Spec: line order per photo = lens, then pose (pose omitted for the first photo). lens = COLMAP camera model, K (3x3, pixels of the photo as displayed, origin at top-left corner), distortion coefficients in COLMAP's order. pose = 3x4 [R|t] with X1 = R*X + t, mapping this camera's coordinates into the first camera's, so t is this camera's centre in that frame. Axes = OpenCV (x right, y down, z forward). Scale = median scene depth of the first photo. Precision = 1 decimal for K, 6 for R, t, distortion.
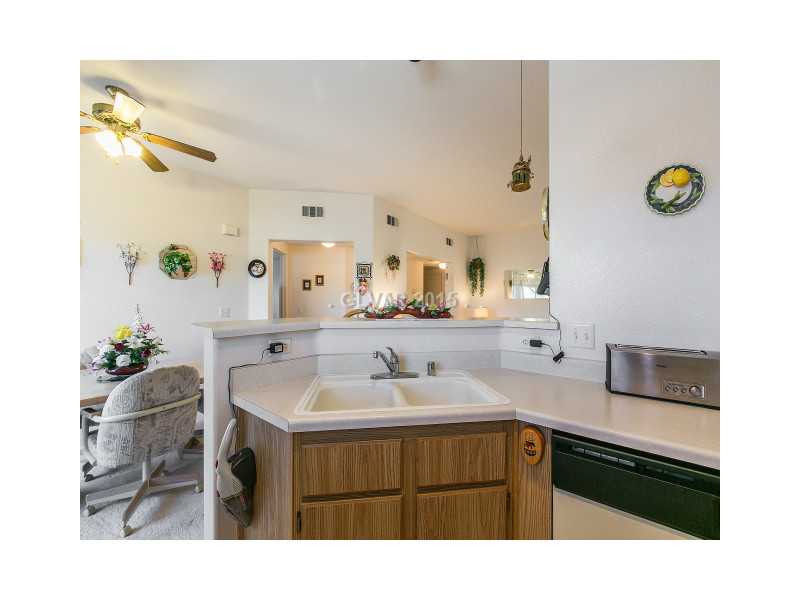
lens RADIAL K [[282.7, 0, 400.7], [0, 282.7, 295.6], [0, 0, 1]] dist [-0.001357, -0.000096]
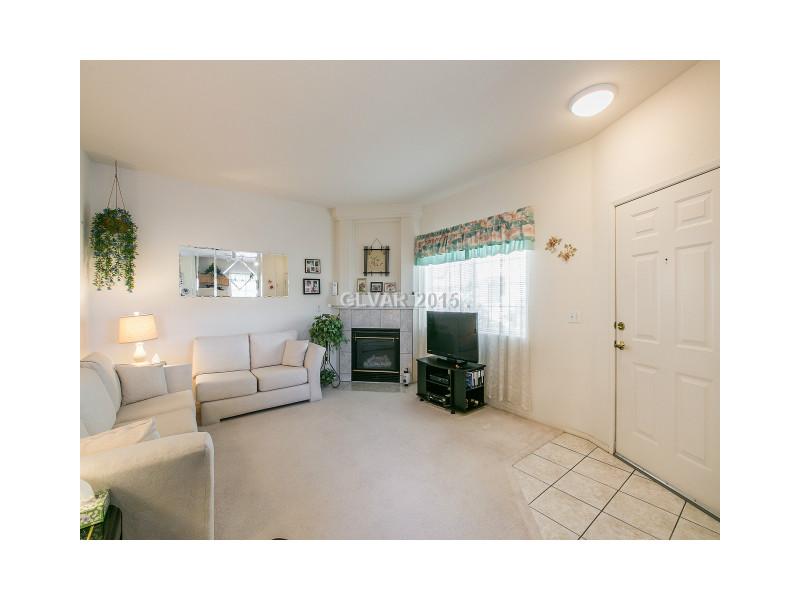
lens RADIAL K [[283.2, 0, 401.1], [0, 283.2, 298.9], [0, 0, 1]] dist [-0.000763, 0.000047]
pose [[0.264030, -0.002540, 0.964511, -0.081716], [-0.013450, 0.999890, 0.006315, 0.007755], [-0.964421, -0.014640, 0.263967, 0.620292]]
